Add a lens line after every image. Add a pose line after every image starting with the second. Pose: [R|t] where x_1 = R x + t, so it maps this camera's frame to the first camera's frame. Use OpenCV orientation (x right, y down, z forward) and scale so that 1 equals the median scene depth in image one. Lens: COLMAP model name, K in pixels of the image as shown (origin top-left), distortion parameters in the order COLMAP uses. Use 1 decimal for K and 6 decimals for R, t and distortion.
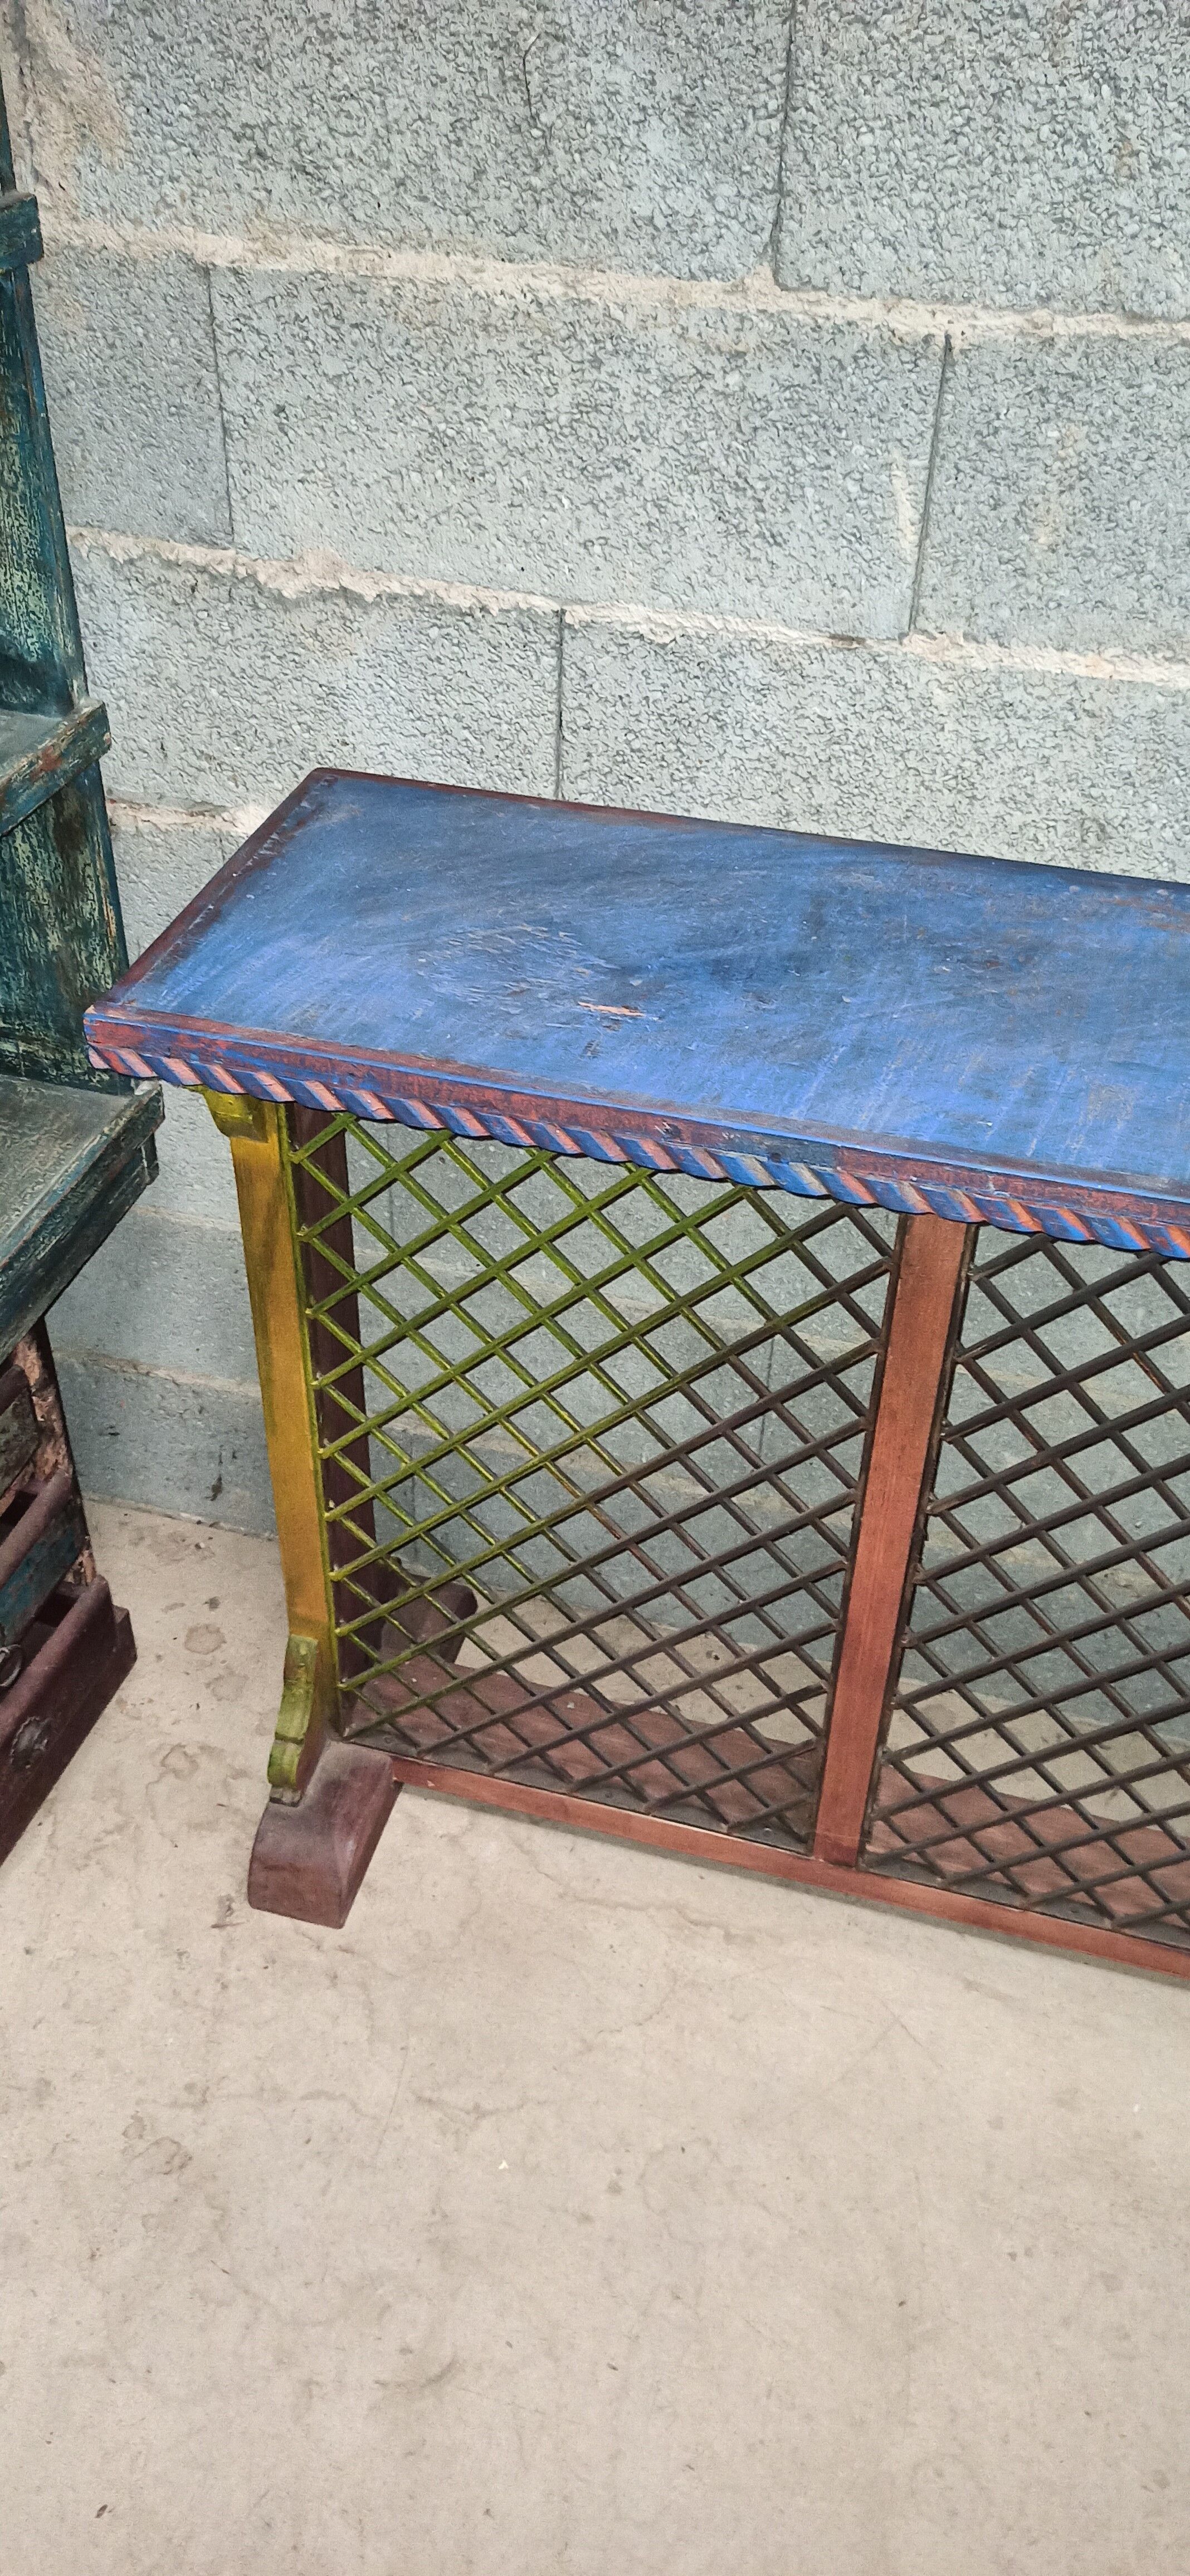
lens RADIAL K [[1906.3, 0, 604.6], [0, 1906.3, 1275.1], [0, 0, 1]] dist [0.040078, -0.028333]
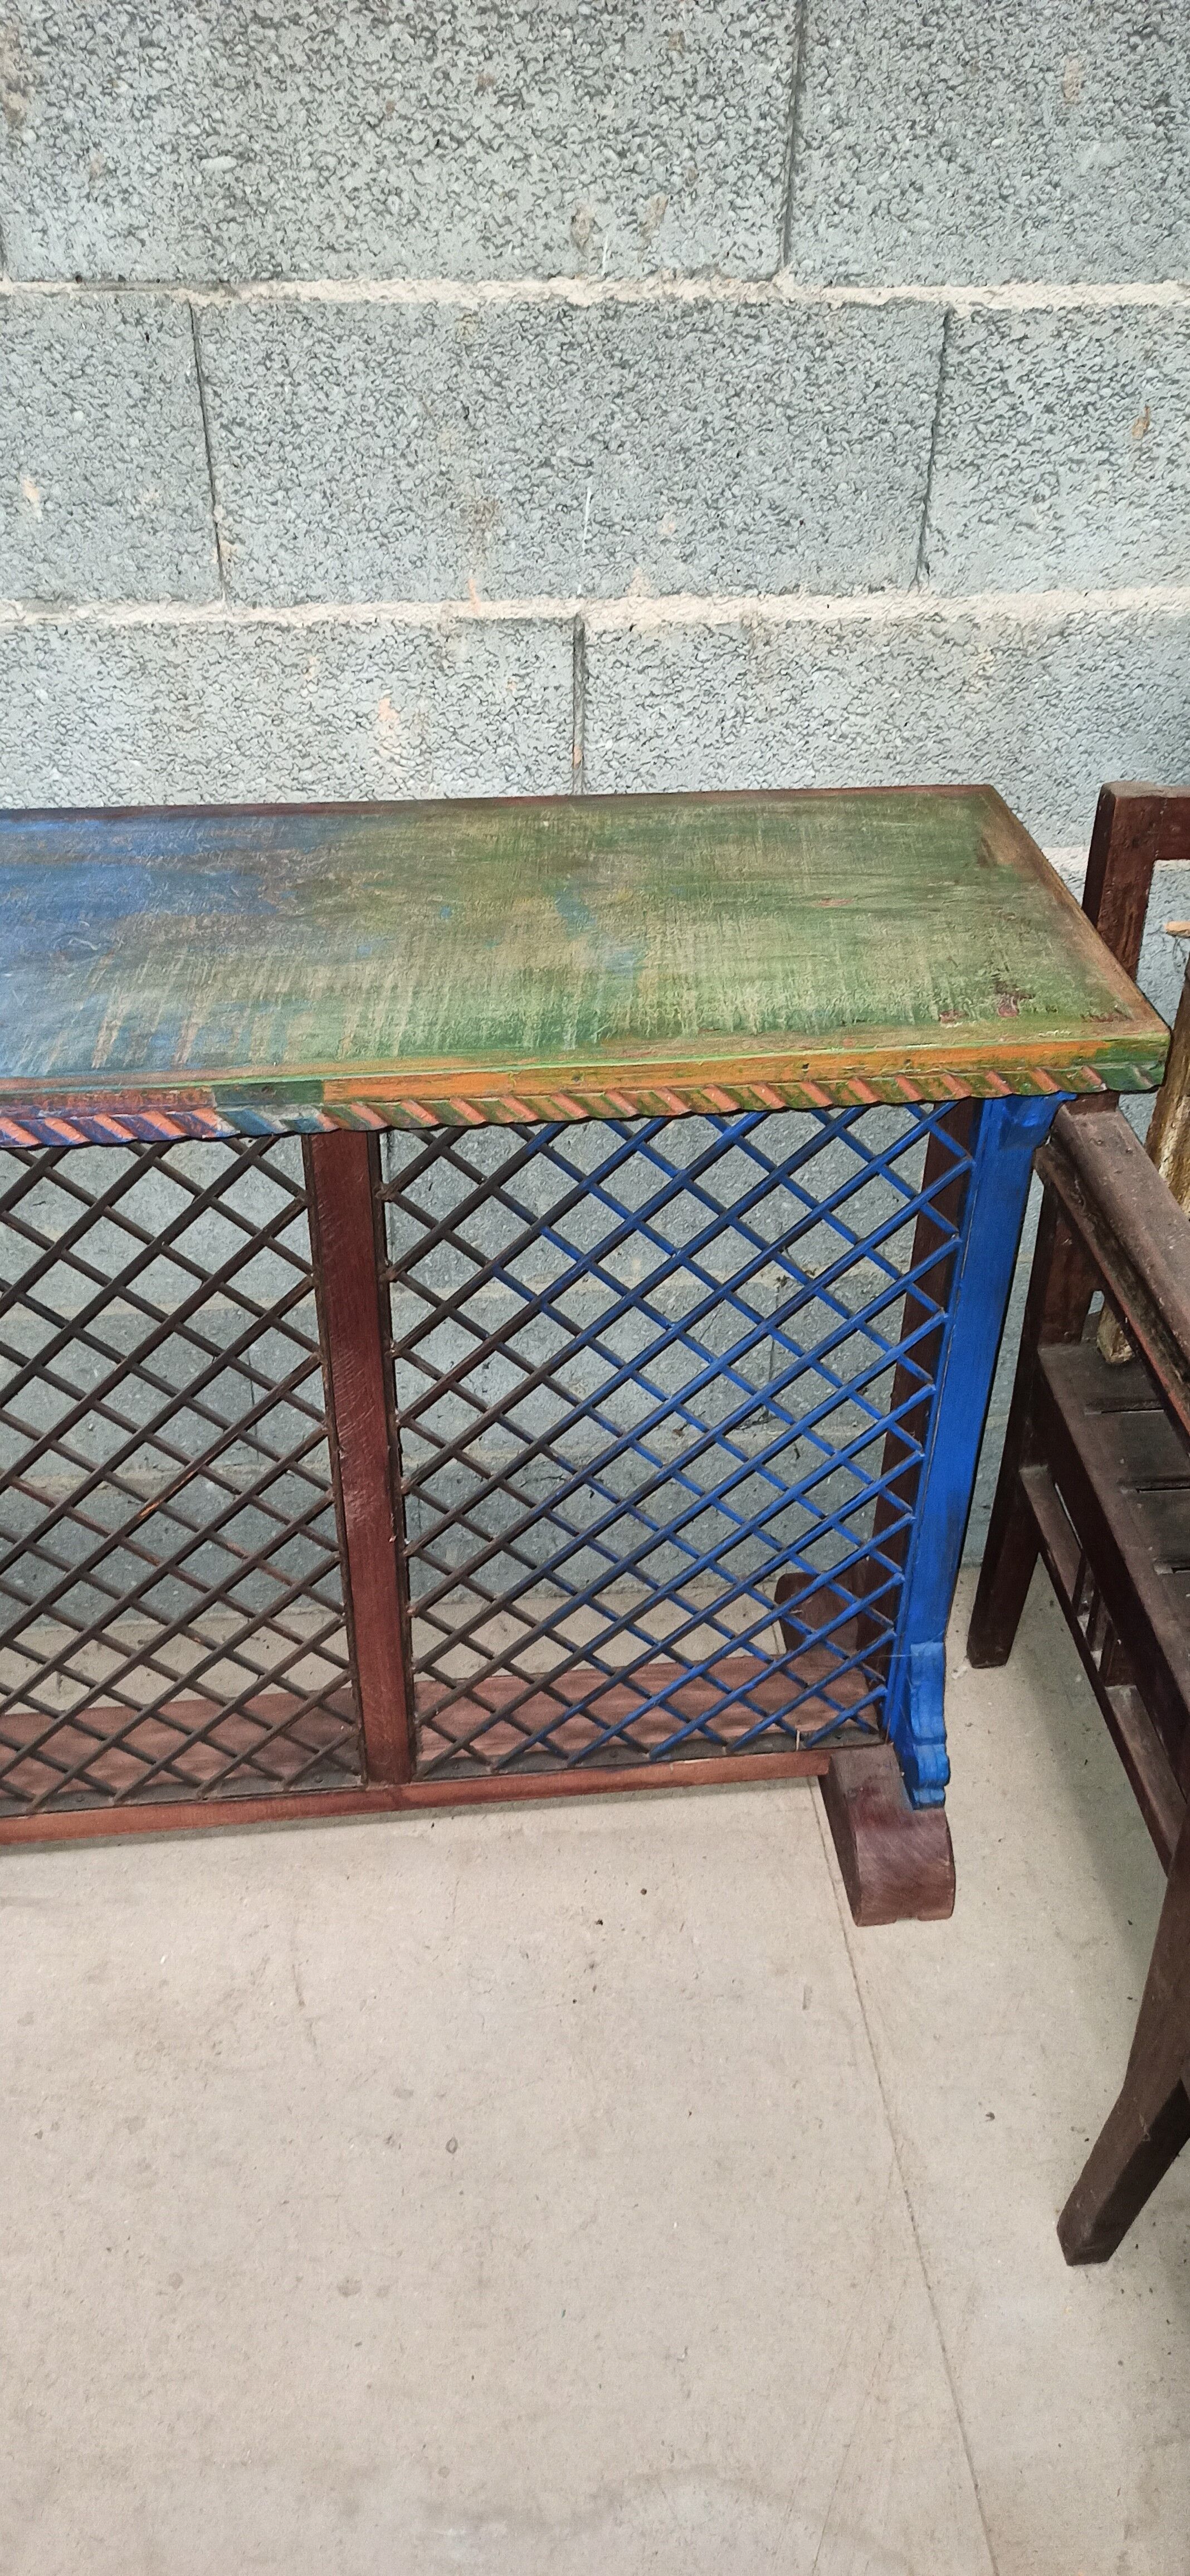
lens RADIAL K [[1908.6, 0, 610.3], [0, 1908.6, 1275.4], [0, 0, 1]] dist [0.062859, -0.065290]
pose [[0.929799, -0.228852, 0.288273, 0.352388], [0.226350, 0.973120, 0.042464, 0.094102], [-0.290242, 0.025768, 0.956606, -0.121601]]
